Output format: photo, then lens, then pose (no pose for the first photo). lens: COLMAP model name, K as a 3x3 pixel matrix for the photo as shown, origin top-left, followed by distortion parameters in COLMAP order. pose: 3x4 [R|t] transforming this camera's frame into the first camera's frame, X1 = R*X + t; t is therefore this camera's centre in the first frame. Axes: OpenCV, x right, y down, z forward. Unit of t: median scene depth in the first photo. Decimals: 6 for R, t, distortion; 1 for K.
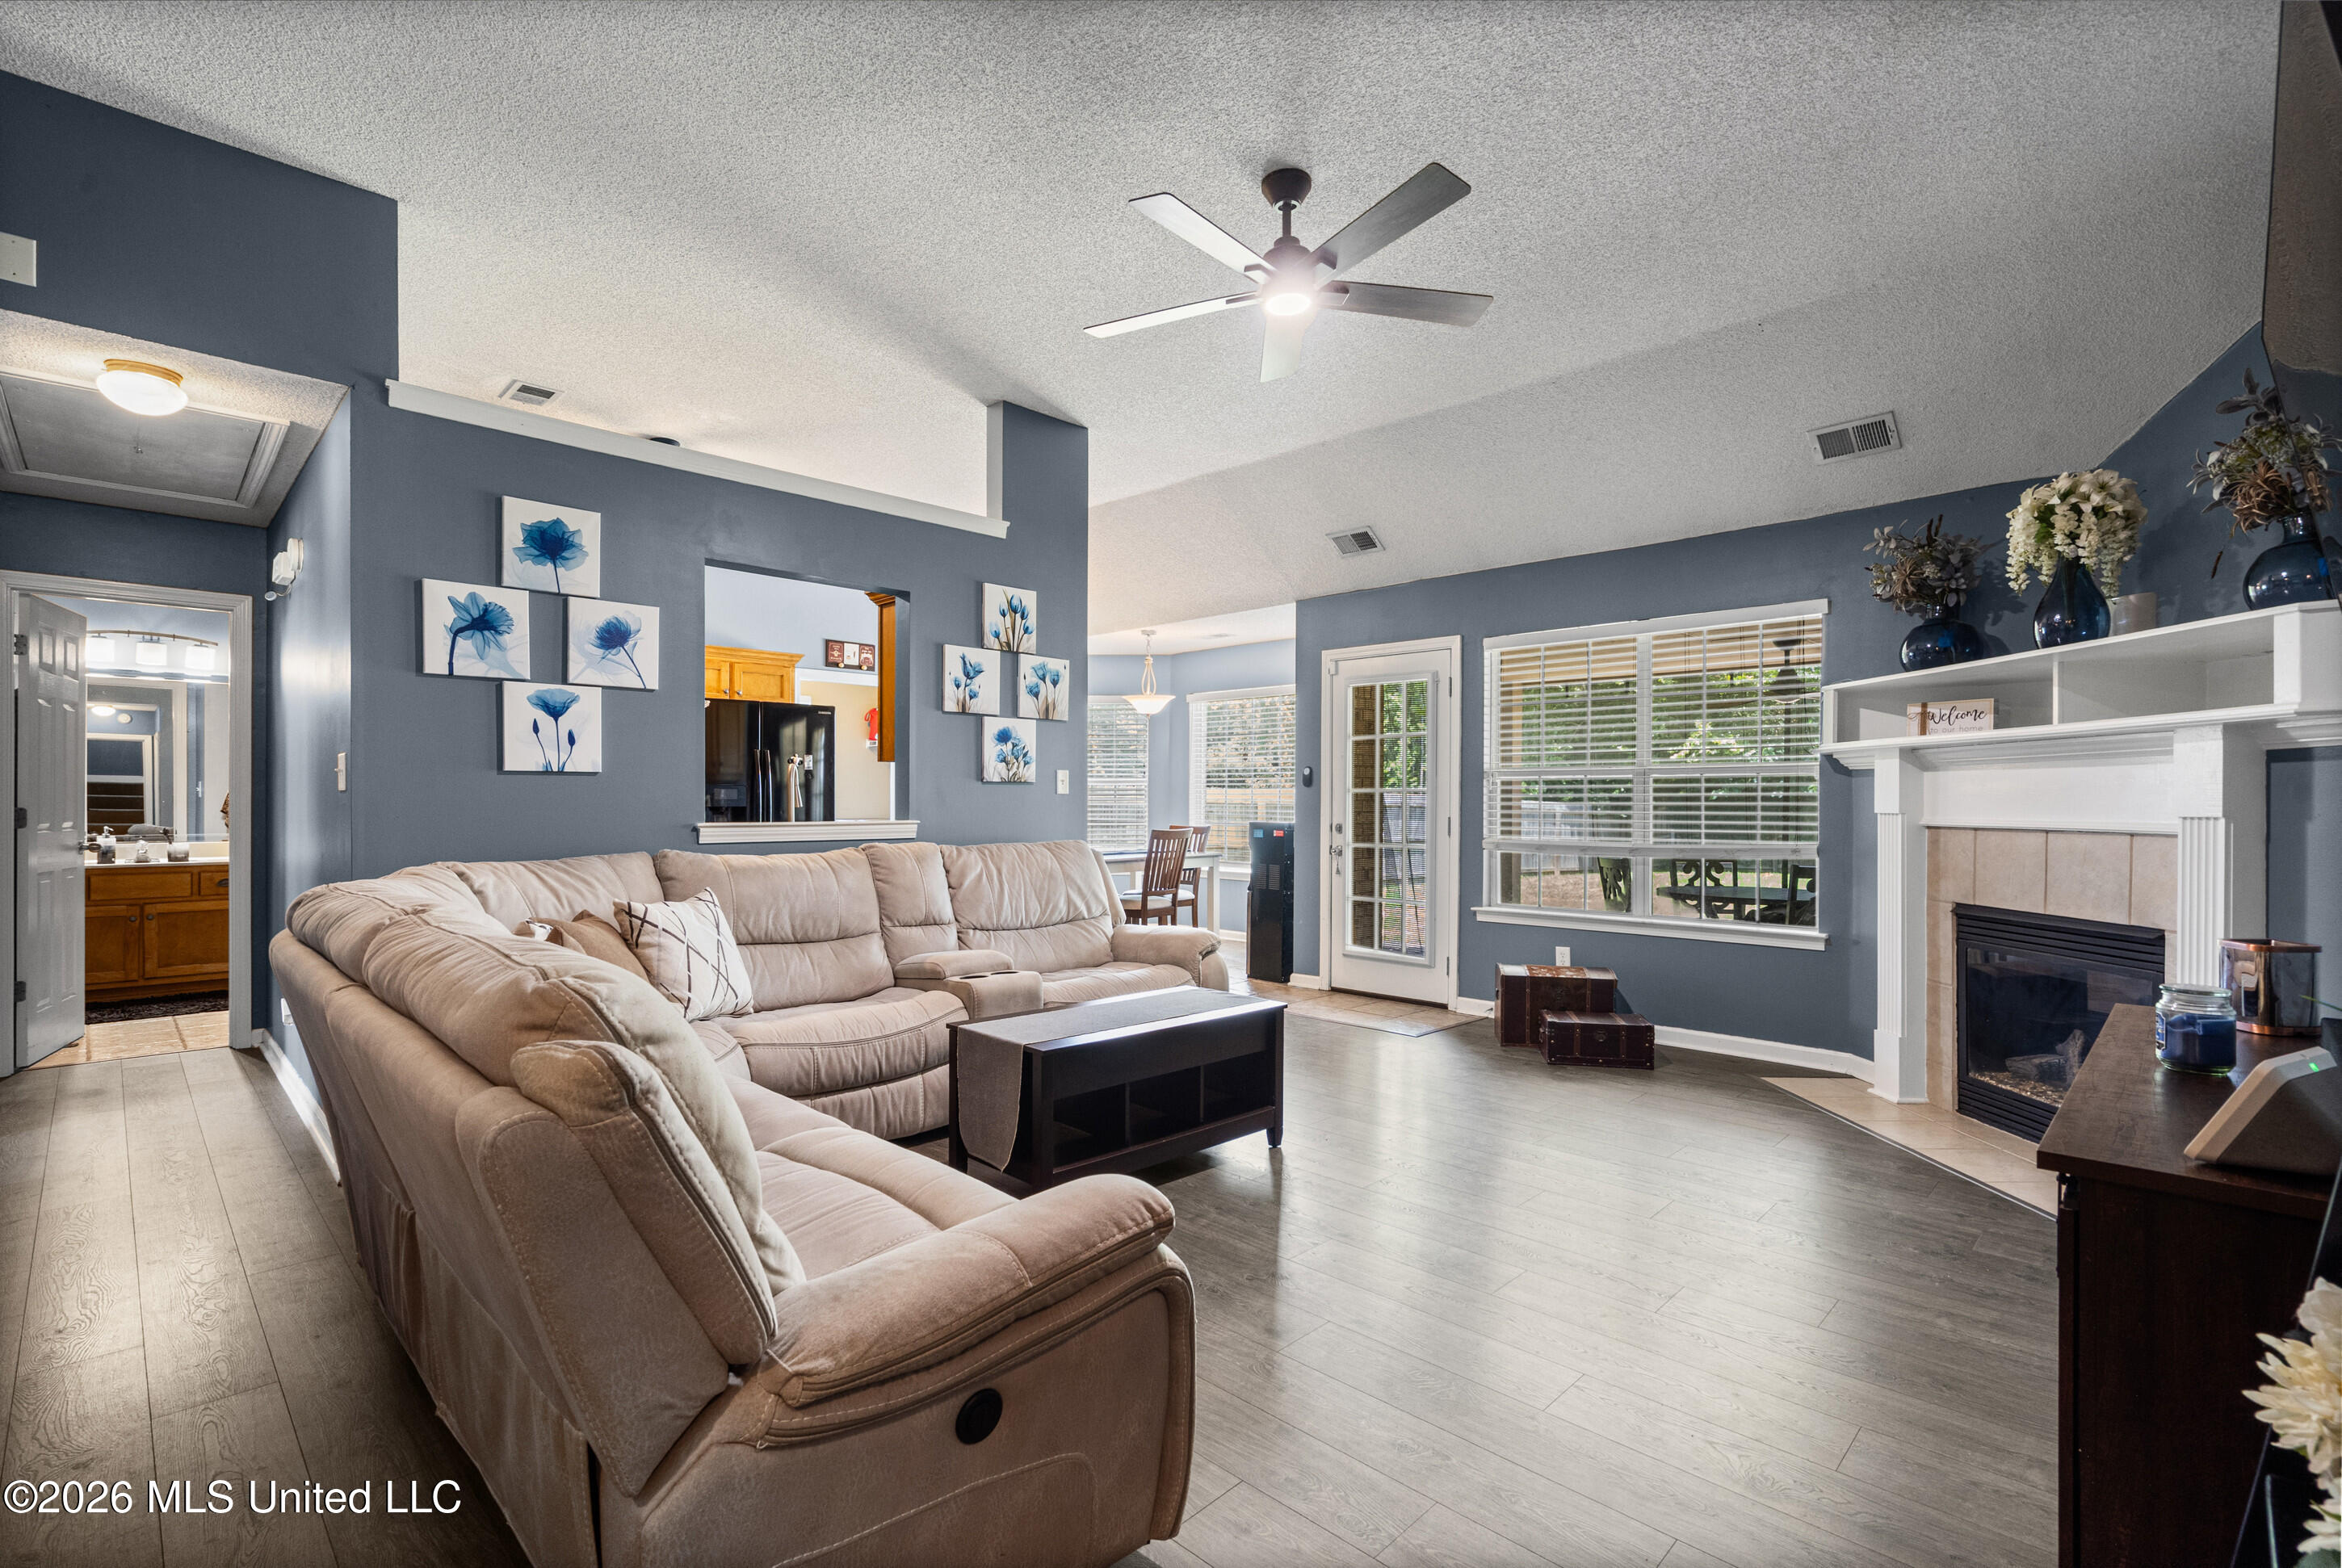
lens RADIAL K [[1070.4, 0, 1130.4], [0, 1070.4, 808.2], [0, 0, 1]] dist [-0.002931, -0.000184]
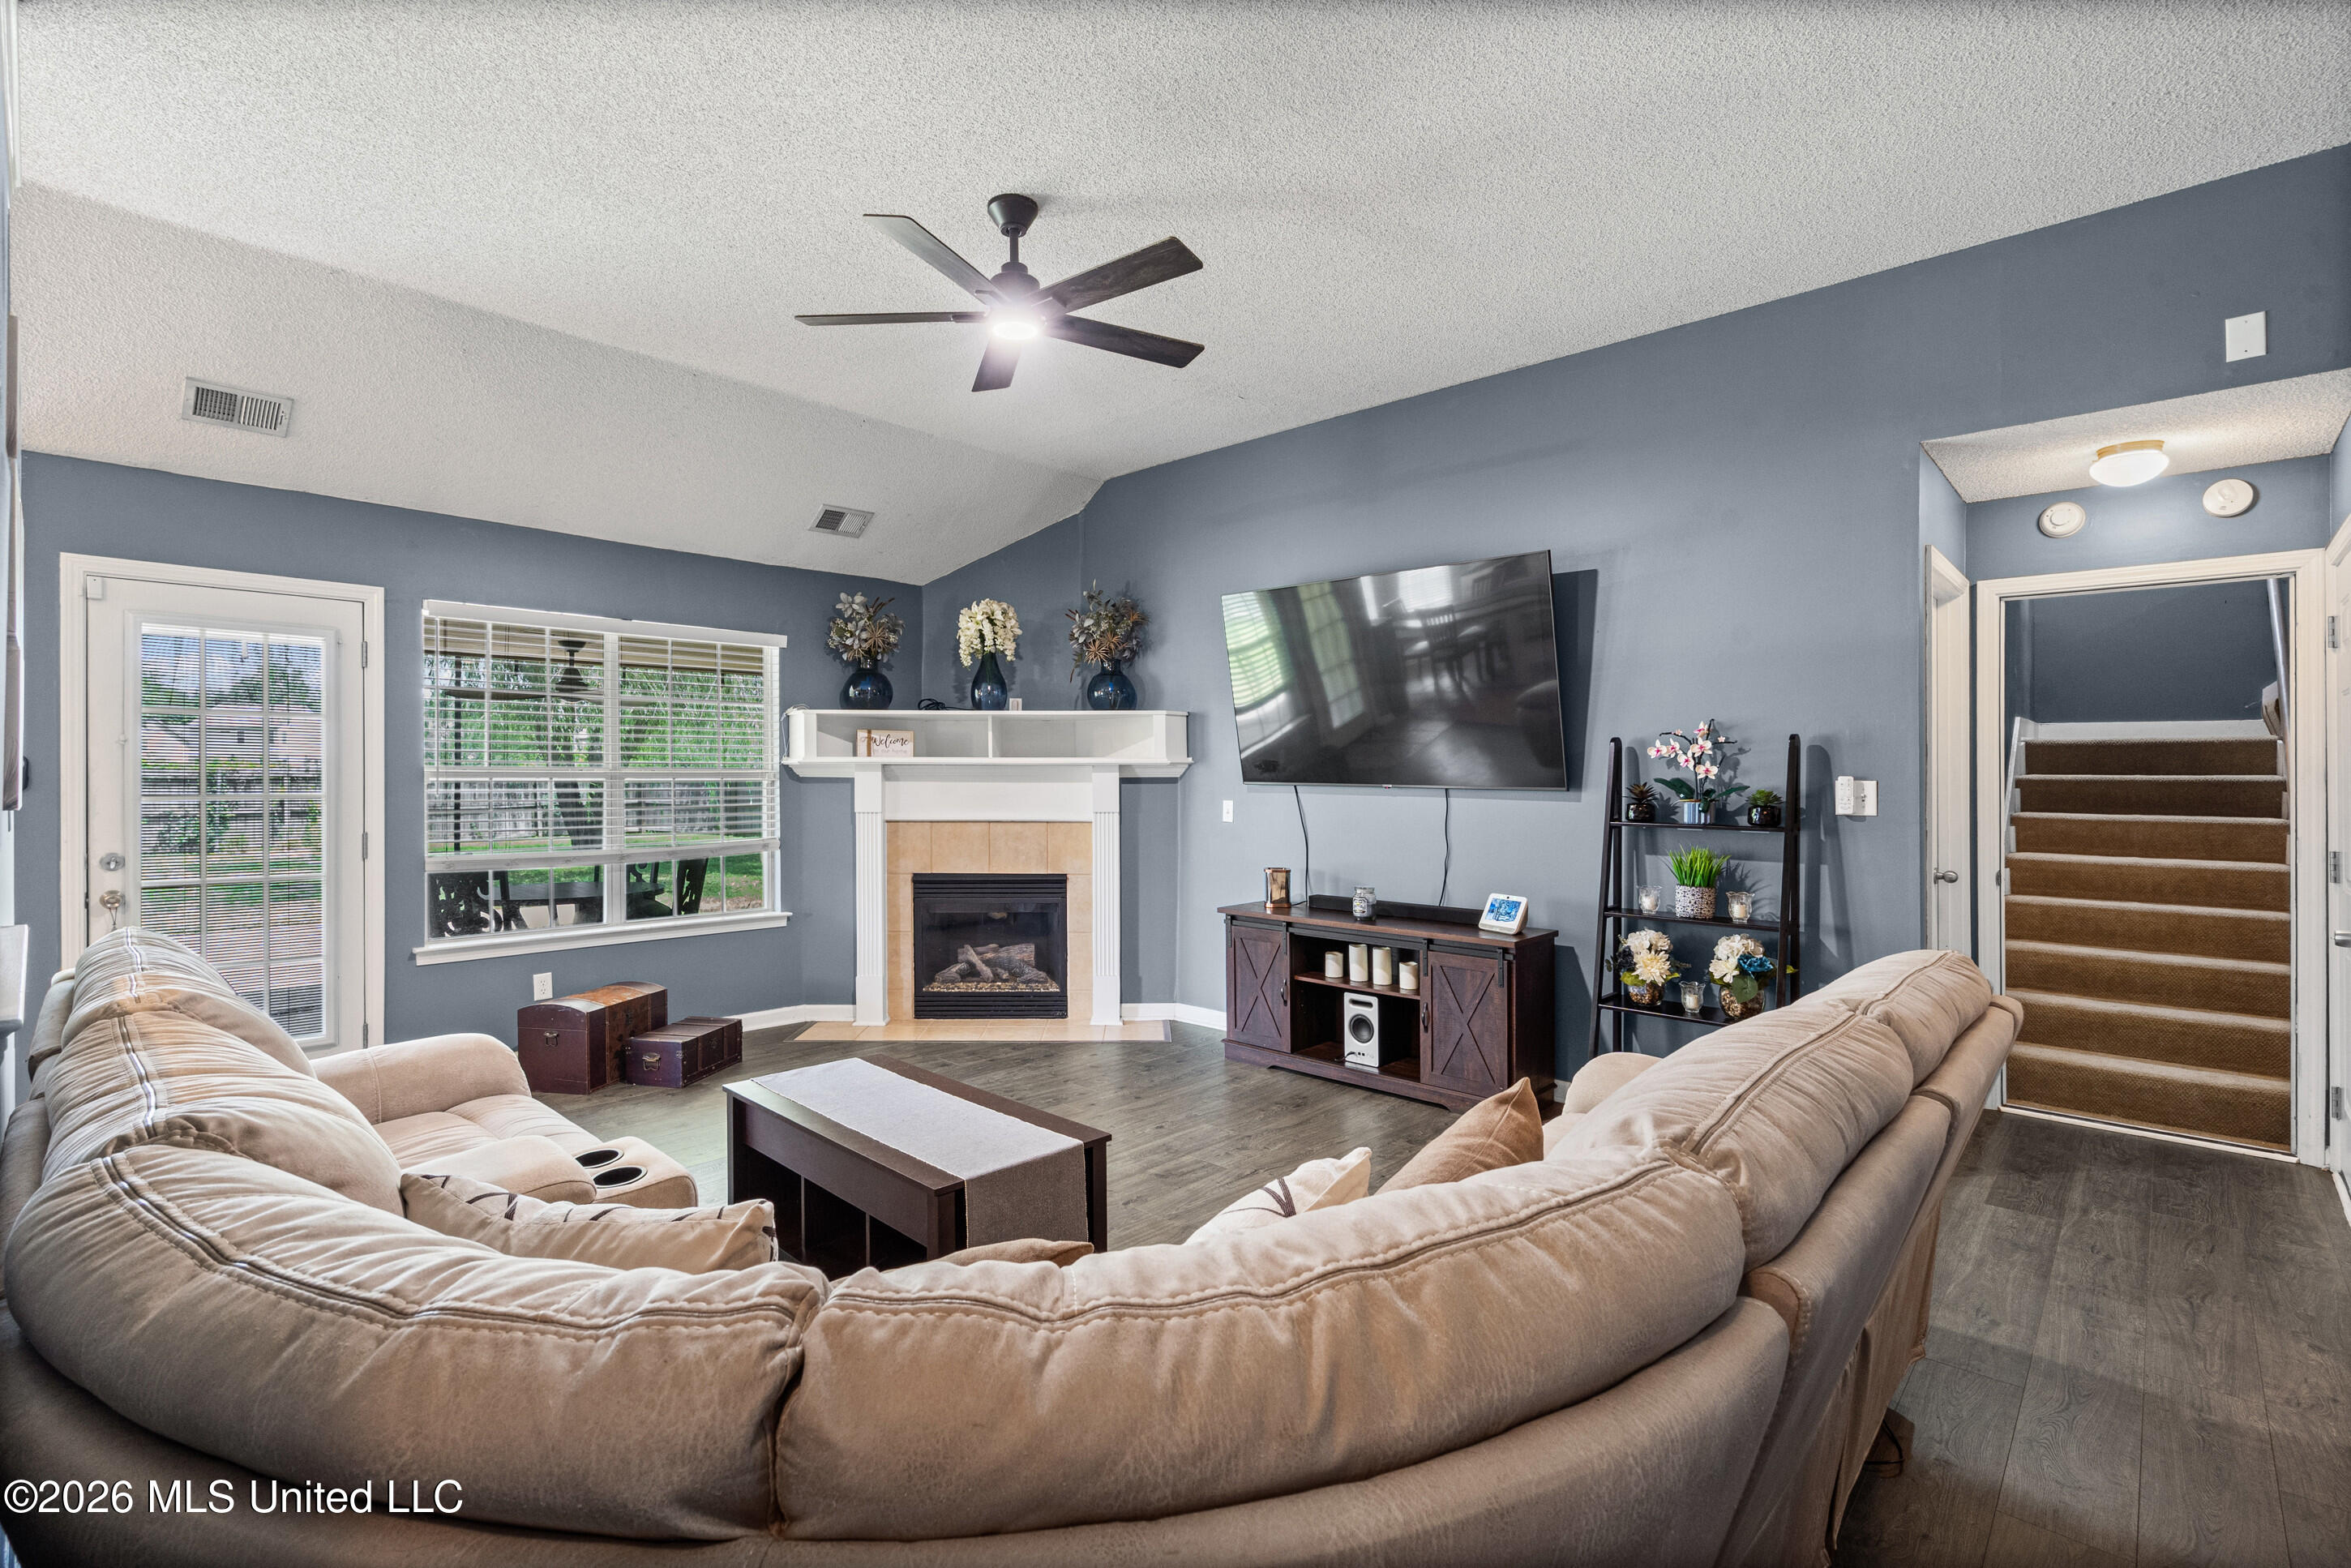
lens RADIAL K [[1077.1, 0, 1160.0], [0, 1077.1, 778.7], [0, 0, 1]] dist [0.010769, -0.000035]
pose [[-0.034238, -0.012545, 0.999335, -0.612533], [-0.001849, 0.999920, 0.012489, -0.051702], [-0.999412, -0.001420, -0.034259, 0.642698]]
